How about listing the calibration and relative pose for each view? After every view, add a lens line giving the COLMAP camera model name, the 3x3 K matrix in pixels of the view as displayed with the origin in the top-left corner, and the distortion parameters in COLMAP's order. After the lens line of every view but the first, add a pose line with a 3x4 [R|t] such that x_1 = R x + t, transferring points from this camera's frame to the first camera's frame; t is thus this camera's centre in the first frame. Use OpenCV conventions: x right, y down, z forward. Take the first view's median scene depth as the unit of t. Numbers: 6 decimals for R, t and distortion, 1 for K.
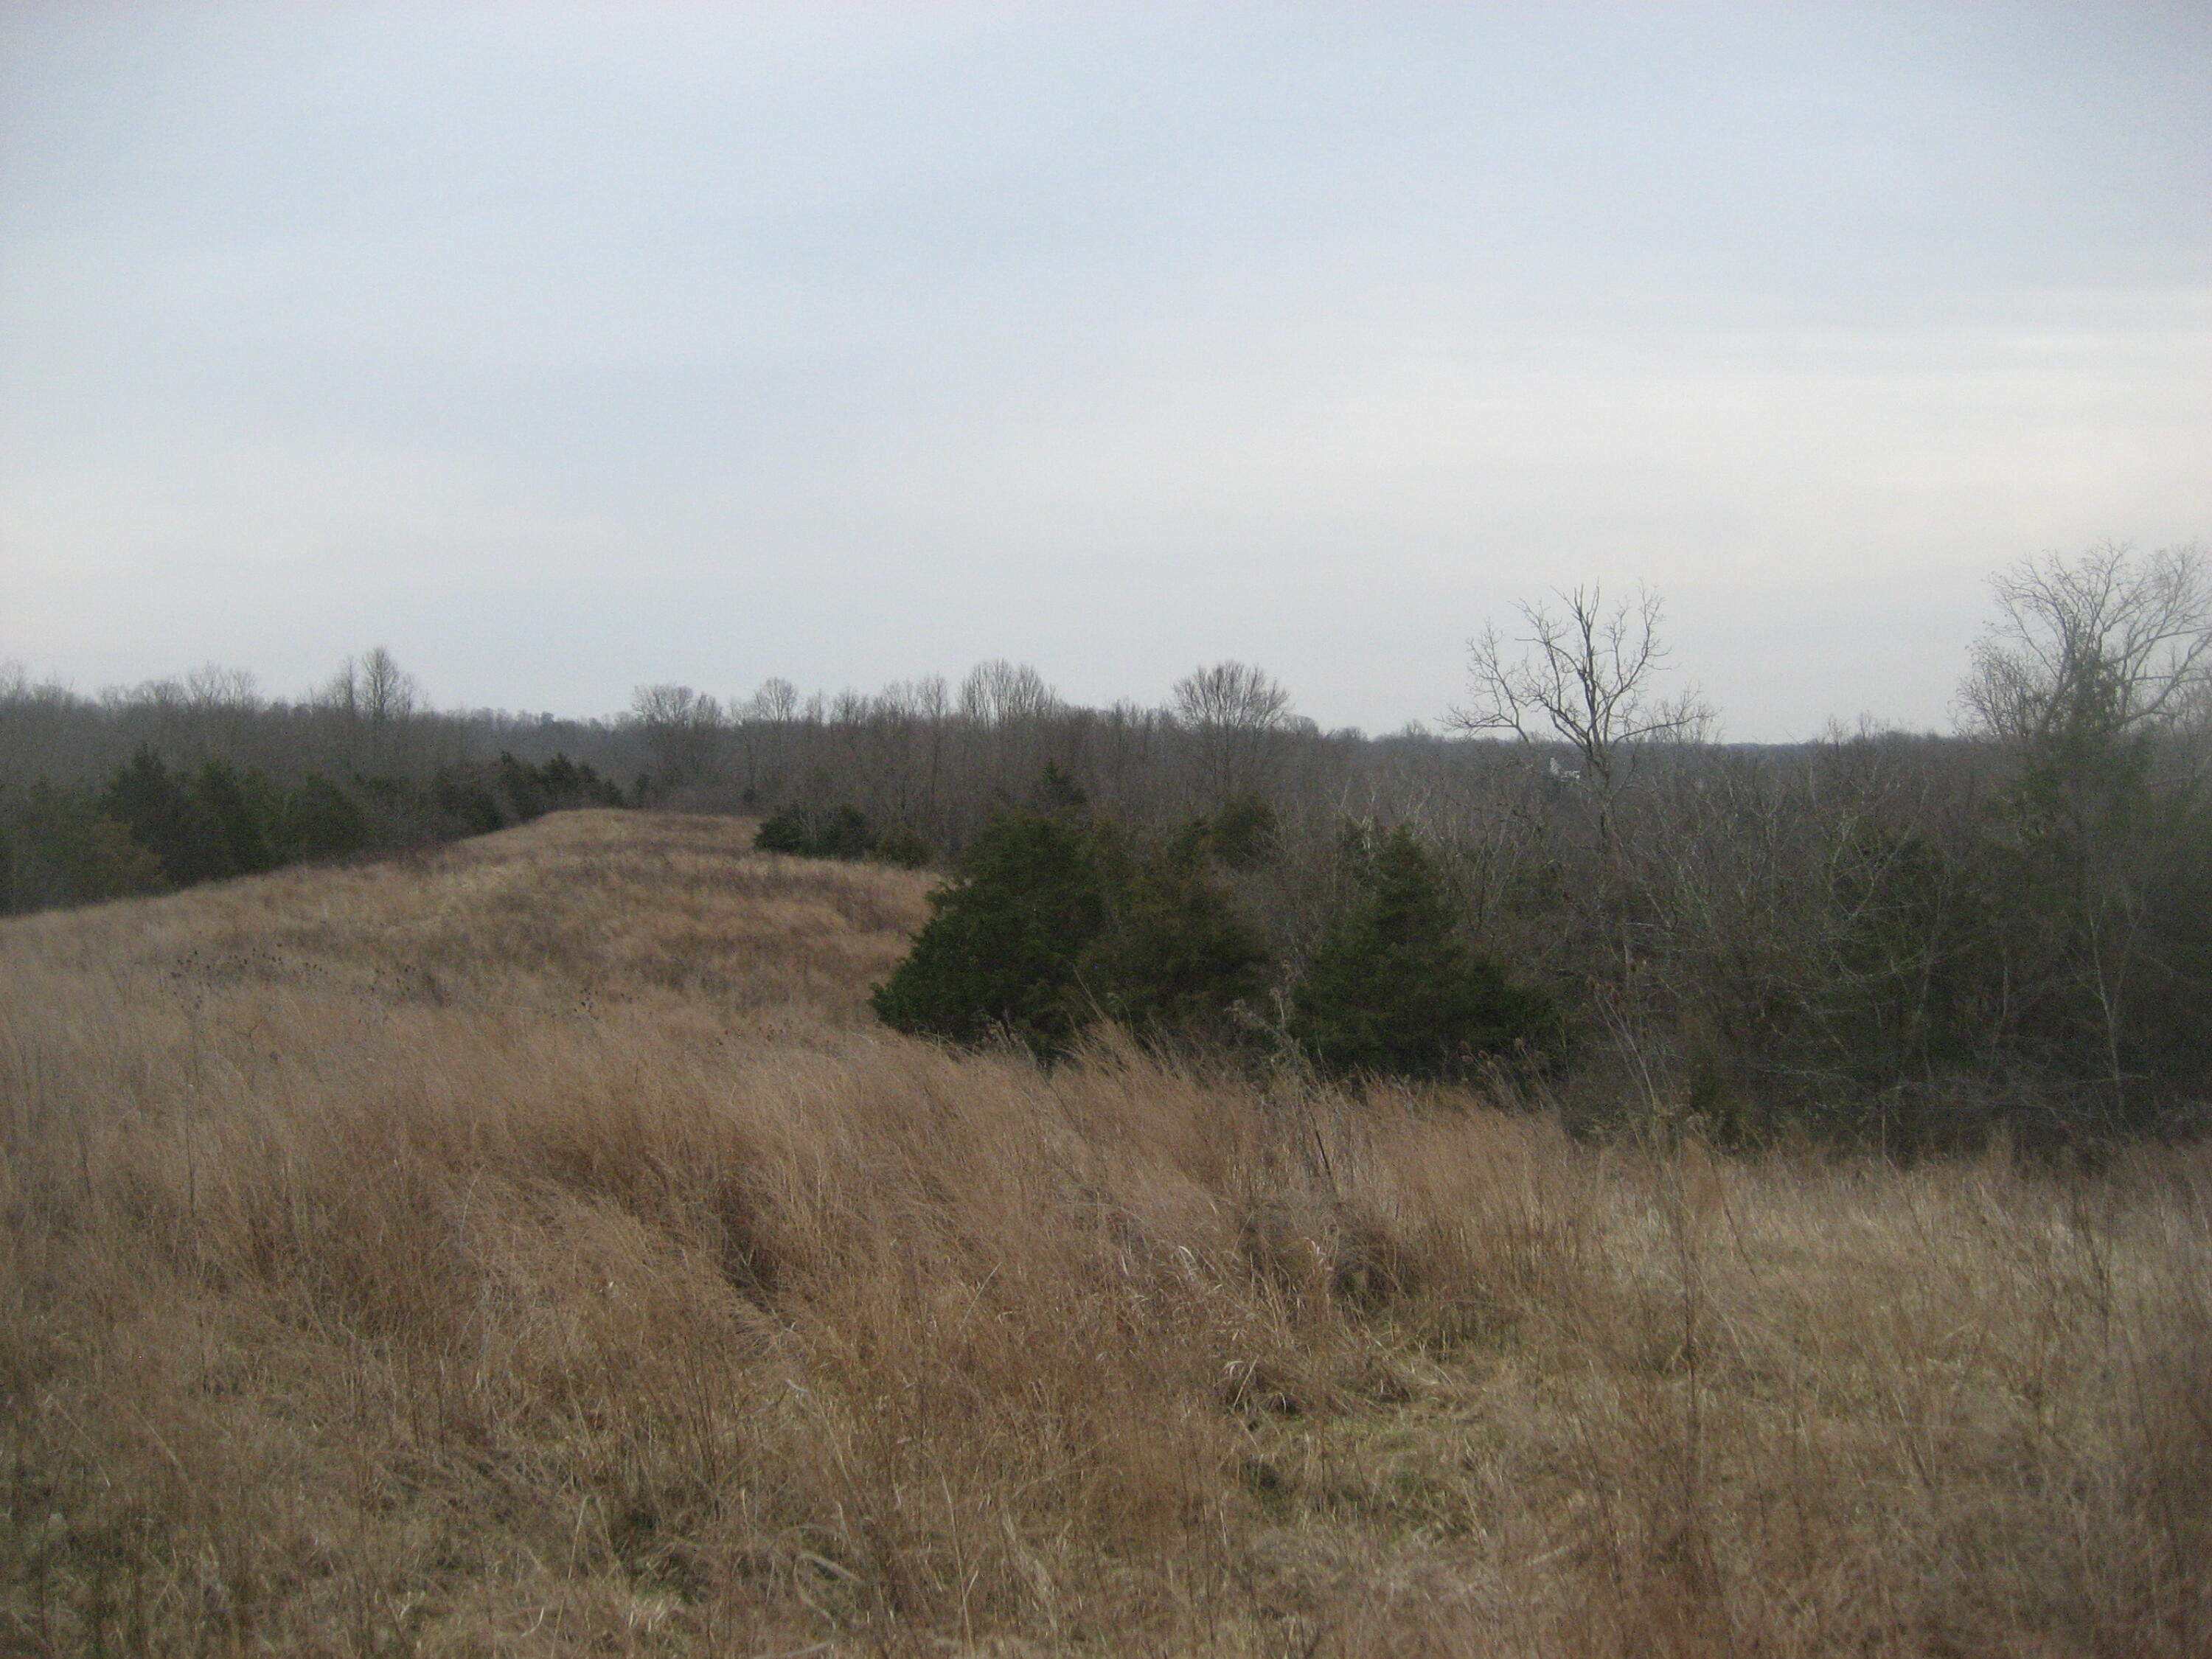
lens RADIAL K [[2344.0, 0, 1109.2], [0, 2344.0, 838.5], [0, 0, 1]] dist [-0.141815, 0.225437]
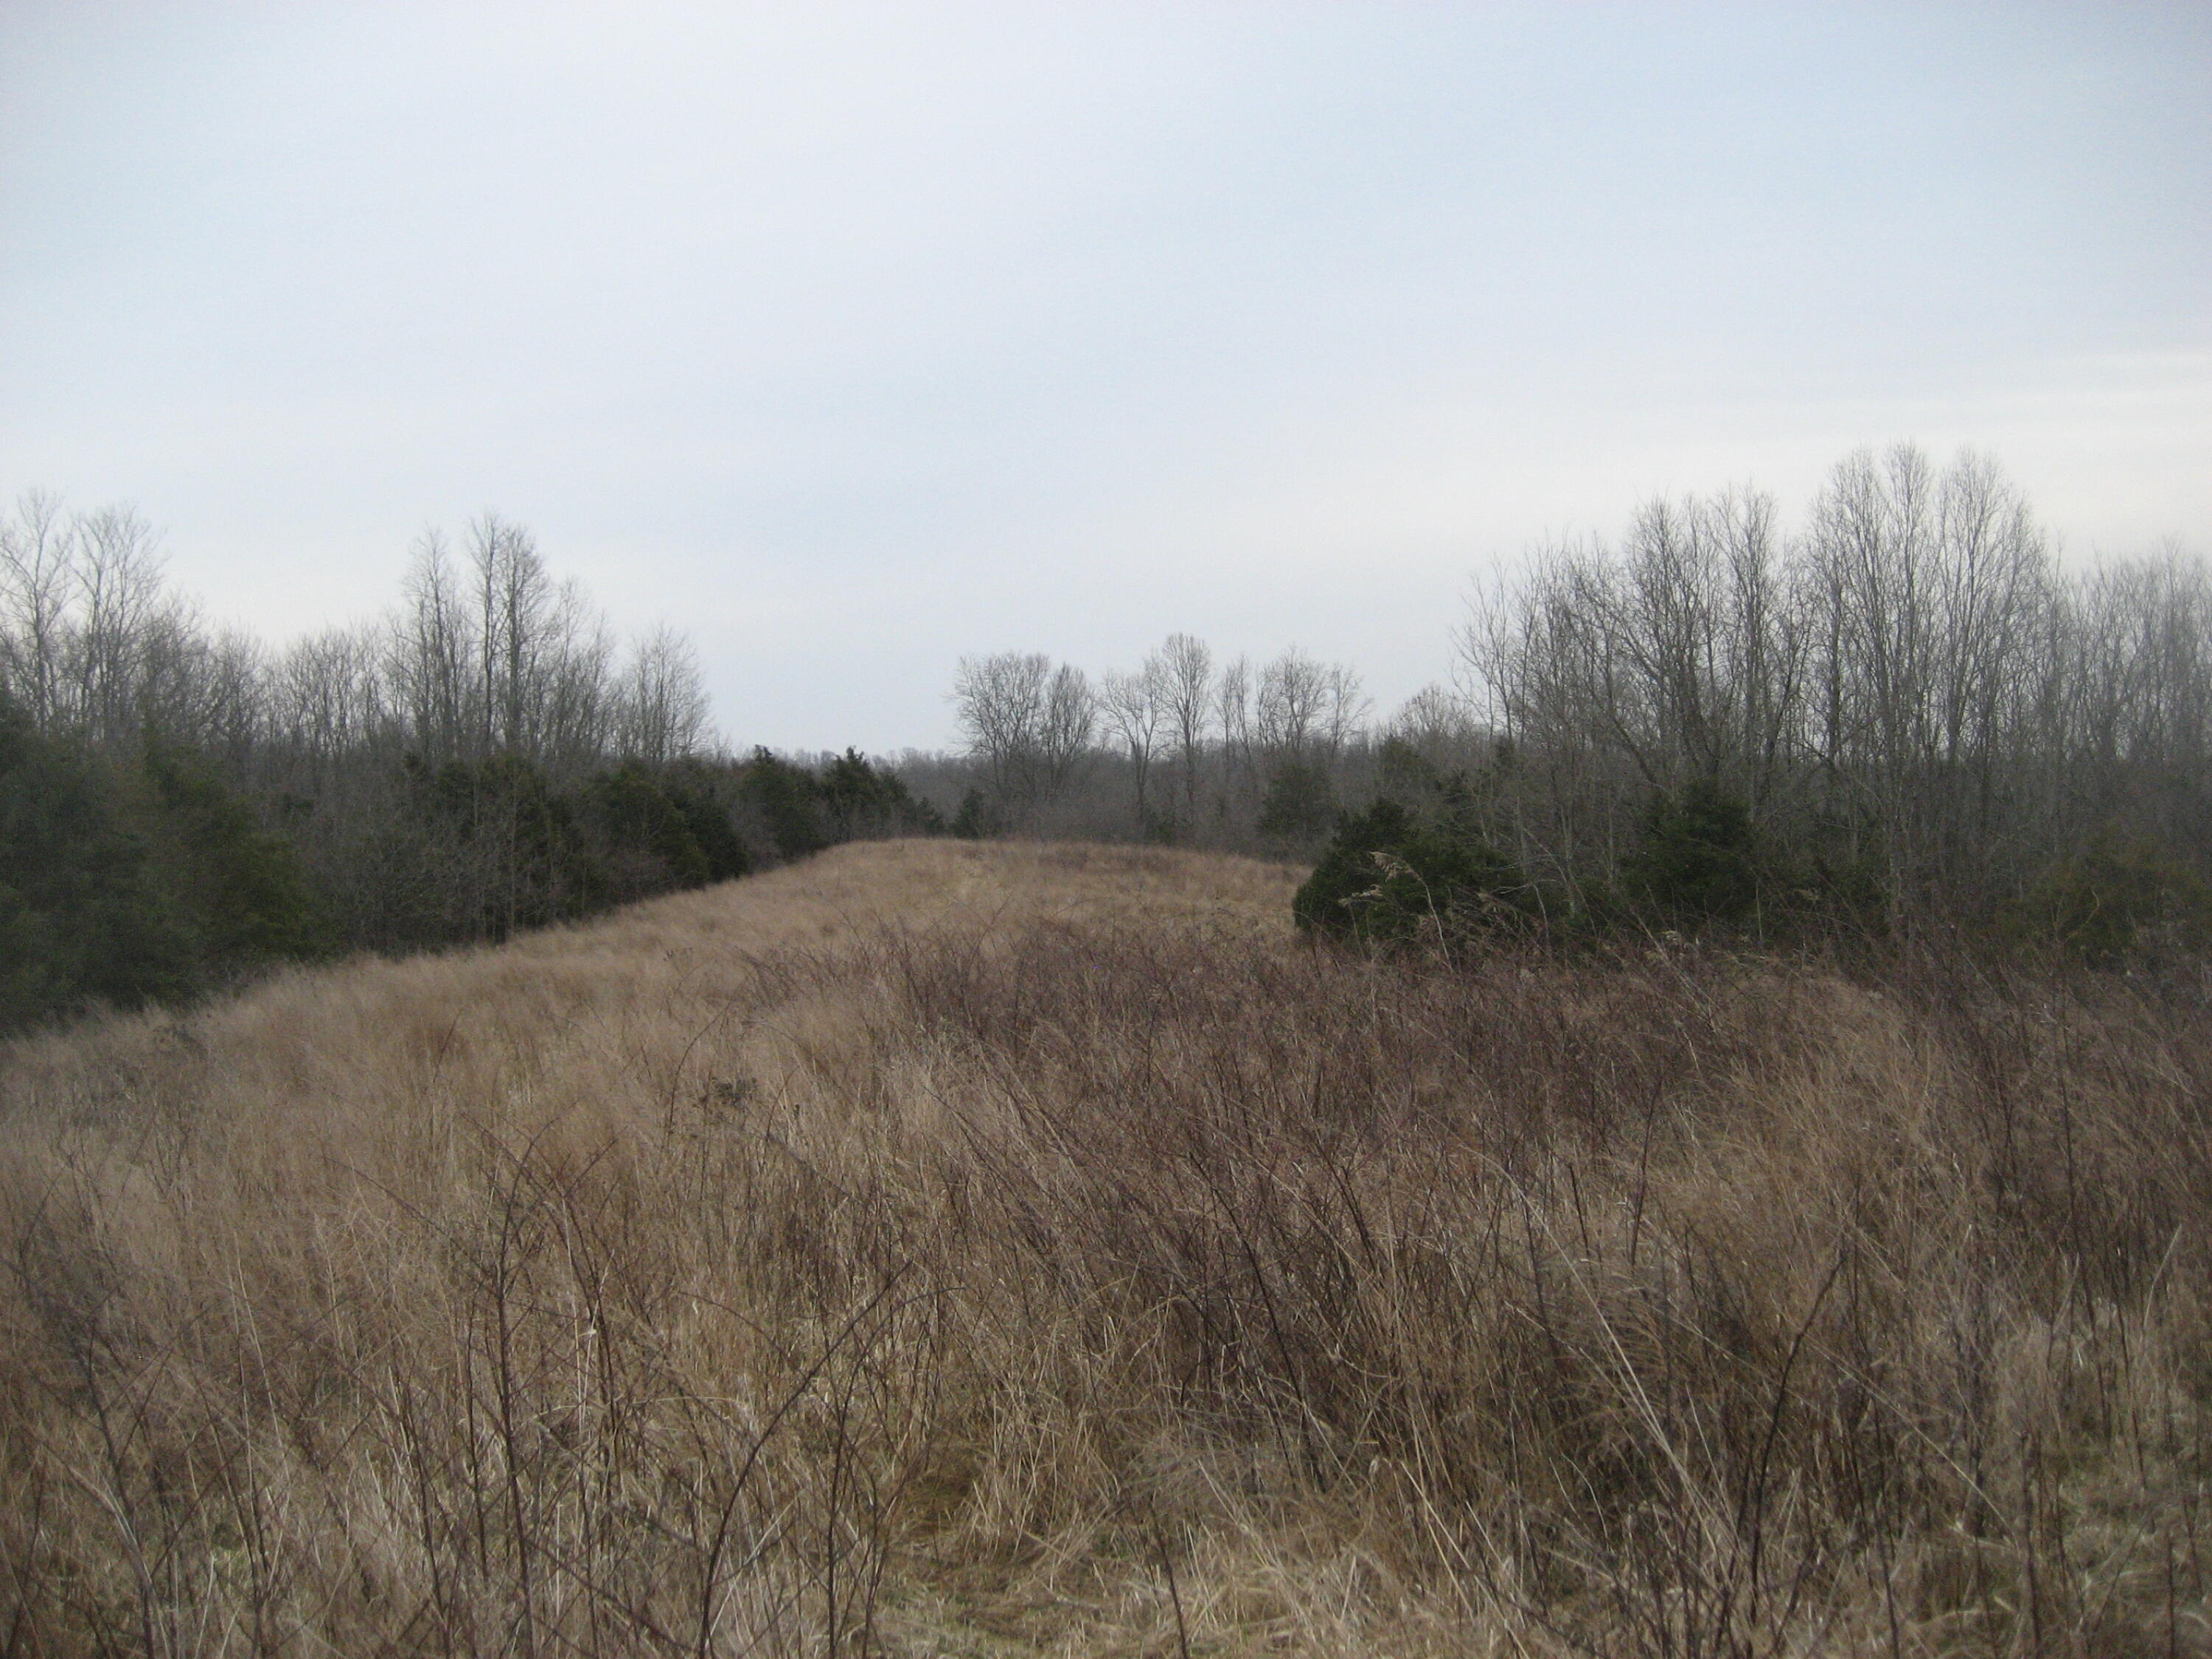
lens RADIAL K [[2330.6, 0, 1107.2], [0, 2330.6, 878.4], [0, 0, 1]] dist [-0.107644, 0.111163]
pose [[0.992726, -0.017918, -0.119059, -0.140163], [0.017863, 0.999839, -0.001533, -0.001453], [0.119067, -0.000605, 0.992886, 0.578227]]
